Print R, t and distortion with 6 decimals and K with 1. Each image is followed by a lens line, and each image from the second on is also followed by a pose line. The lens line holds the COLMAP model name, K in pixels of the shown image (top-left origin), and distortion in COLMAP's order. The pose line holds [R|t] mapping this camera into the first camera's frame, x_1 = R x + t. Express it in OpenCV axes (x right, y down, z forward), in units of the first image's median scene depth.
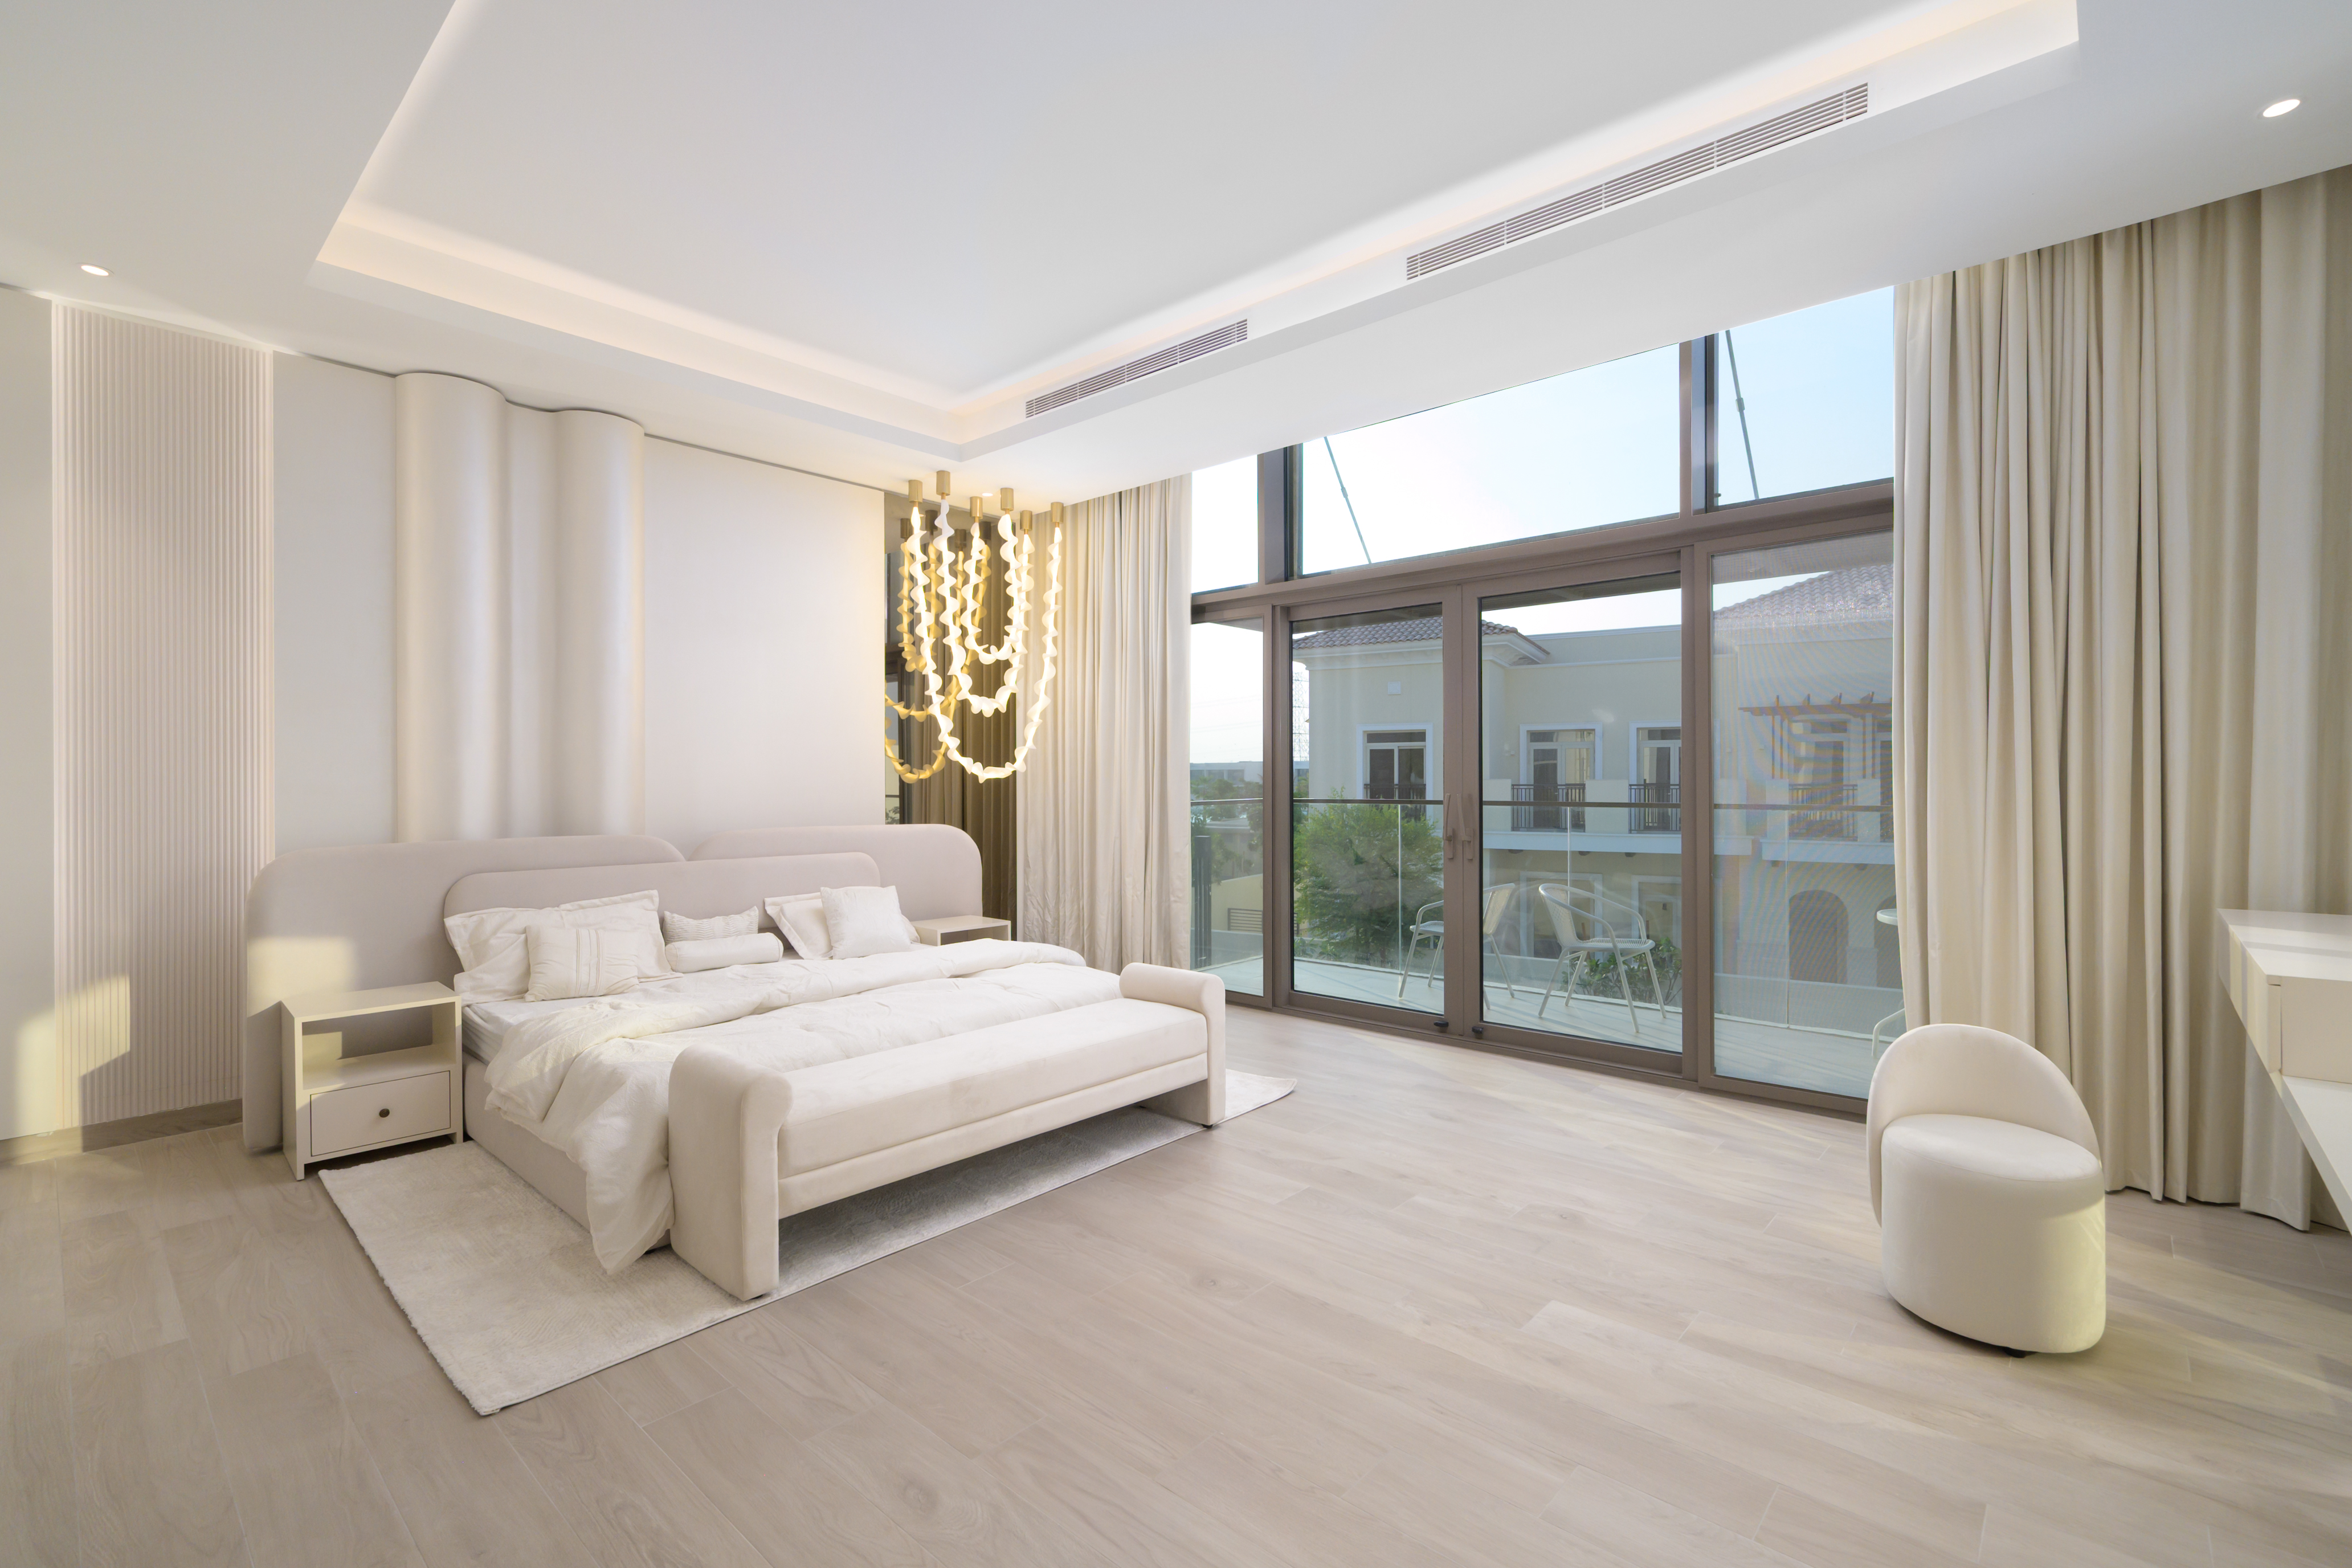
lens RADIAL K [[1063.0, 0, 1199.4], [0, 1063.0, 792.2], [0, 0, 1]] dist [0.002957, -0.000442]
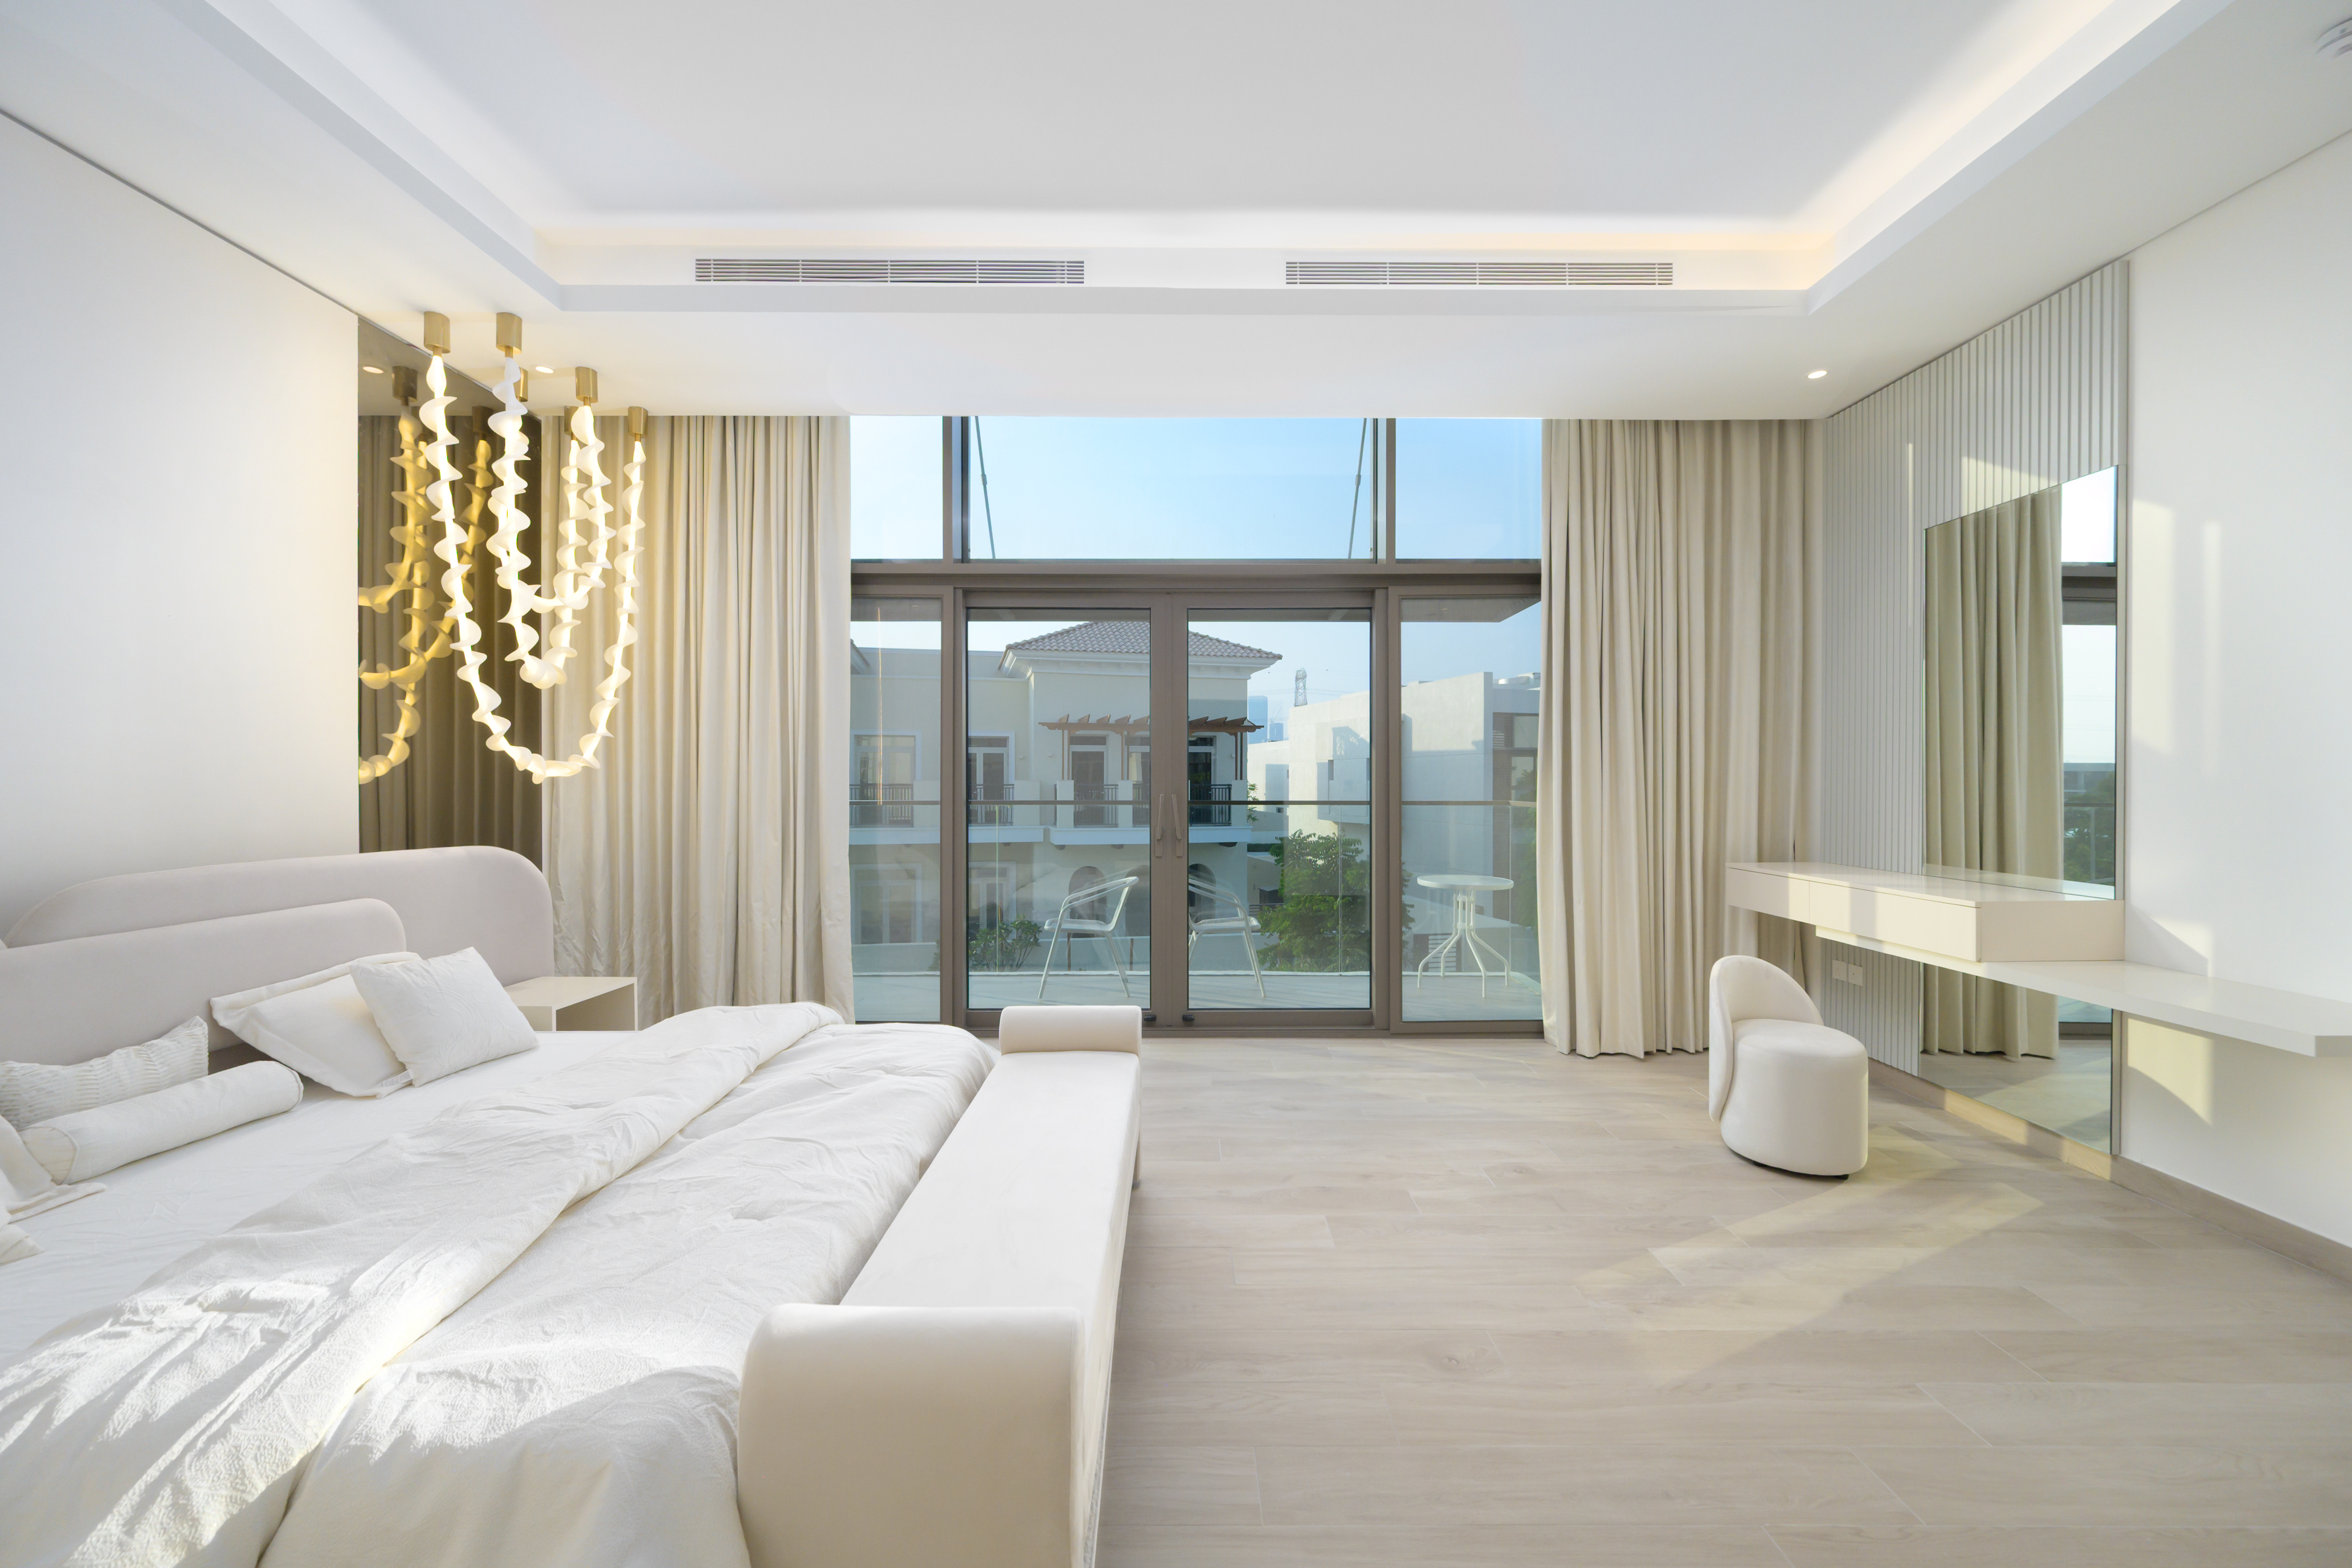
lens RADIAL K [[926.2, 0, 1174.7], [0, 926.2, 790.1], [0, 0, 1]] dist [-0.002891, 0.000986]
pose [[0.739844, -0.004500, 0.672763, -0.348937], [0.005456, 0.999985, 0.000688, -0.002937], [-0.672756, 0.003162, 0.739858, 0.313735]]
